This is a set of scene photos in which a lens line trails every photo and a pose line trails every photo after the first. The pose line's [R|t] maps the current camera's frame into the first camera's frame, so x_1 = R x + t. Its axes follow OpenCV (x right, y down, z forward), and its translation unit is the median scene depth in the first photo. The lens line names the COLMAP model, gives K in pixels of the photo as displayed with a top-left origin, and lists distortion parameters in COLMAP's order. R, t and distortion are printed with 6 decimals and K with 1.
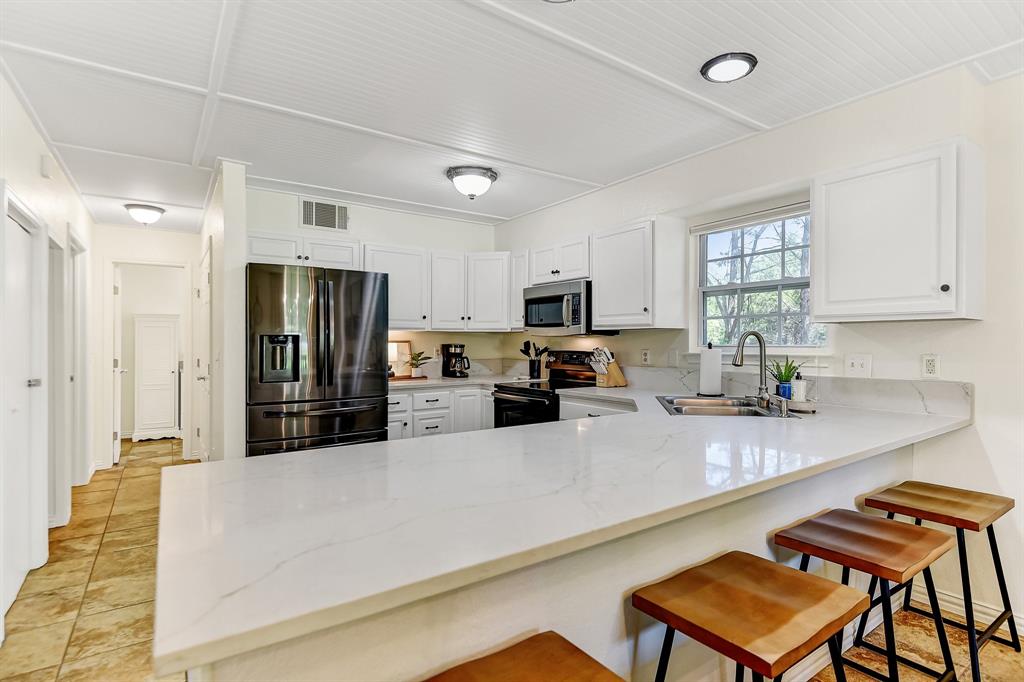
lens RADIAL K [[500.7, 0, 477.8], [0, 500.7, 342.4], [0, 0, 1]] dist [-0.005157, -0.009428]
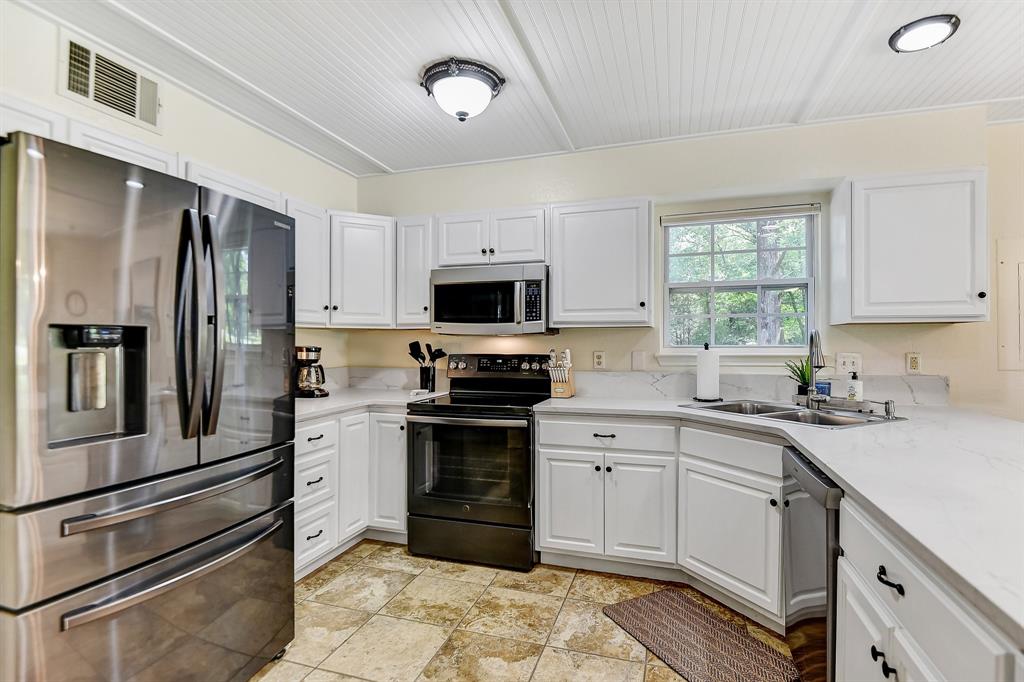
lens RADIAL K [[500.7, 0, 507.1], [0, 500.7, 340.2], [0, 0, 1]] dist [-0.005157, -0.009428]
pose [[0.778221, 0.000701, 0.627990, -0.324270], [0.002932, 0.999984, -0.004748, -0.001261], [-0.627983, 0.005536, 0.778207, 0.412430]]
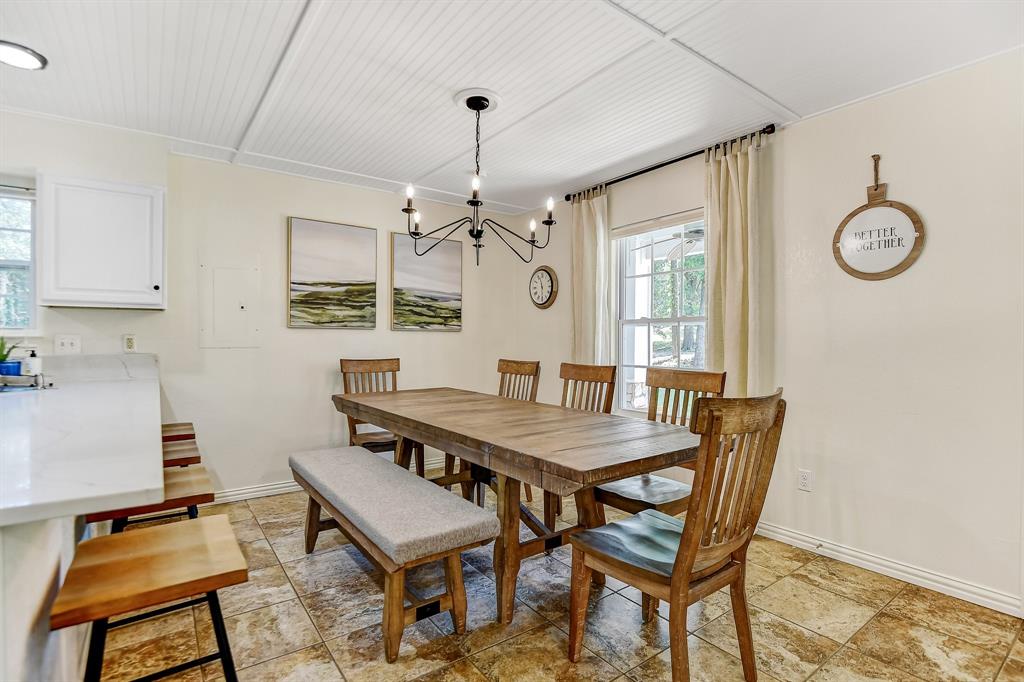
lens RADIAL K [[500.7, 0, 536.2], [0, 500.7, 349.7], [0, 0, 1]] dist [-0.005157, -0.009428]
pose [[-0.094008, -0.024280, 0.995275, -0.318943], [-0.005627, 0.999700, 0.023856, 0.016126], [-0.995556, -0.003358, -0.094116, 0.014734]]
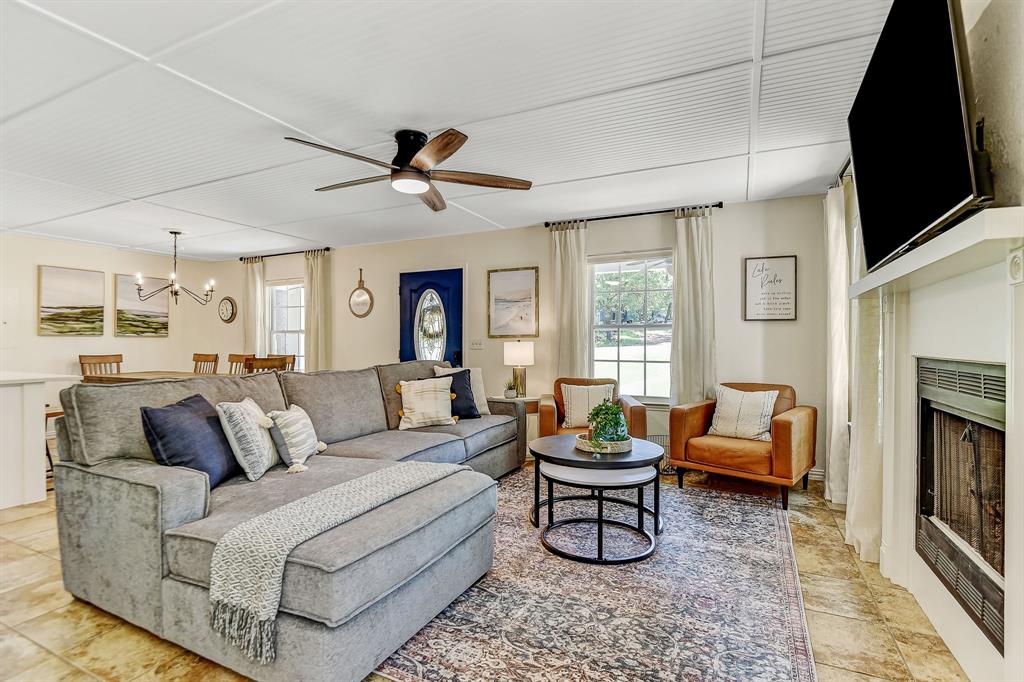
lens RADIAL K [[500.7, 0, 505.5], [0, 500.7, 346.0], [0, 0, 1]] dist [-0.005157, -0.009428]
pose [[-0.510058, -0.010148, 0.860080, -1.290005], [-0.002139, 0.999942, 0.010530, 0.012936], [-0.860137, 0.003531, -0.510050, -0.049265]]
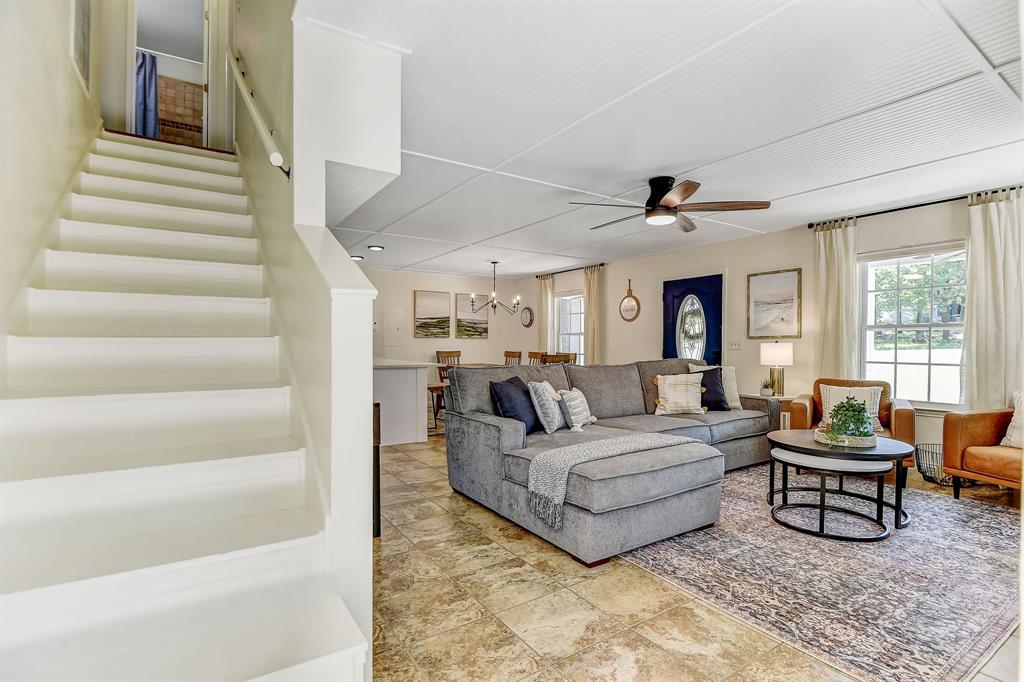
lens RADIAL K [[500.7, 0, 506.0], [0, 500.7, 344.6], [0, 0, 1]] dist [-0.005157, -0.009428]
pose [[0.005024, -0.008355, 0.999952, -1.522956], [-0.001682, 0.999964, 0.008363, 0.011271], [-0.999986, -0.001724, 0.005010, -0.020892]]
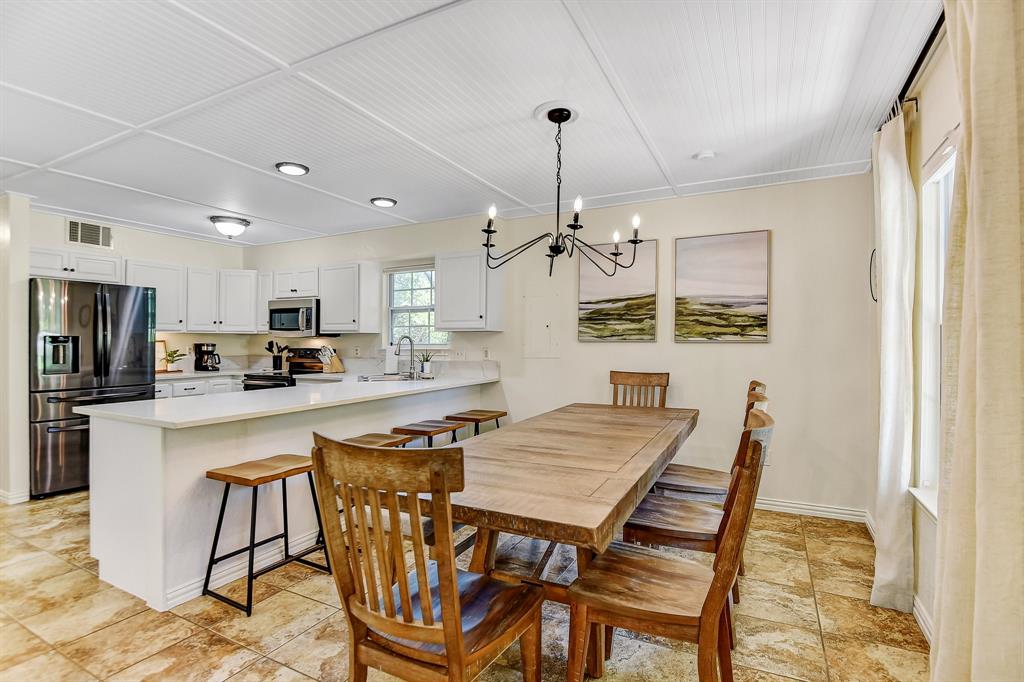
lens RADIAL K [[500.7, 0, 471.4], [0, 500.7, 336.6], [0, 0, 1]] dist [-0.005157, -0.009428]
pose [[0.884068, 0.004771, 0.467335, -0.057718], [0.000648, 0.999934, -0.011434, 0.001252], [-0.467359, 0.010412, 0.884006, -0.462901]]
